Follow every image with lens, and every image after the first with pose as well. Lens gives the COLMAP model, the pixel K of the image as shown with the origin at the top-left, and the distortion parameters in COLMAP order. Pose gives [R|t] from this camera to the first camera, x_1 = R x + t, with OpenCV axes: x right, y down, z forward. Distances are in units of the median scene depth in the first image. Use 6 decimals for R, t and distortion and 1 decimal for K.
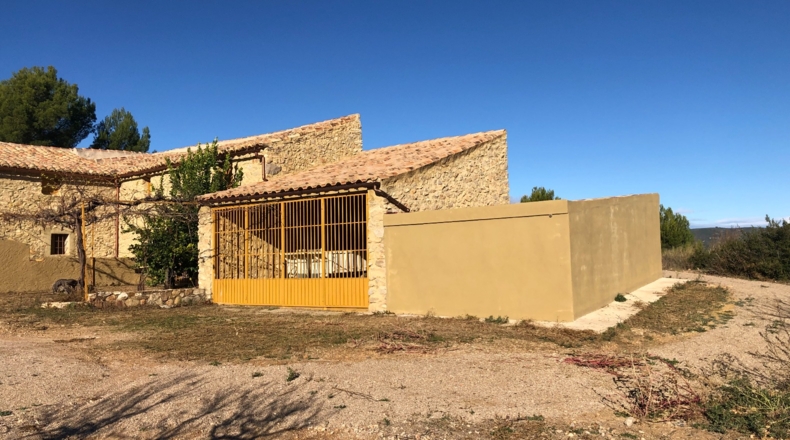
lens RADIAL K [[617.5, 0, 395.0], [0, 617.5, 220.0], [0, 0, 1]] dist [-0.001971, -0.009824]
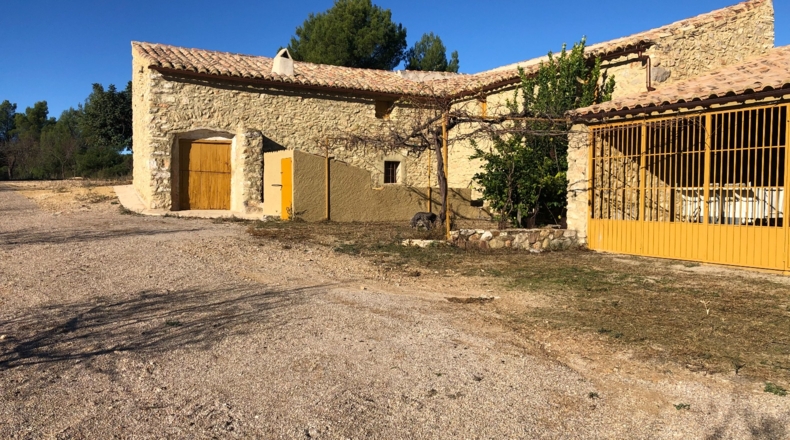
lens RADIAL K [[617.5, 0, 395.0], [0, 617.5, 220.0], [0, 0, 1]] dist [-0.001971, -0.009824]
pose [[0.908139, 0.045550, -0.416183, -0.173806], [-0.001196, 0.994342, 0.106219, 0.014098], [0.418666, -0.095964, 0.903056, 0.179209]]
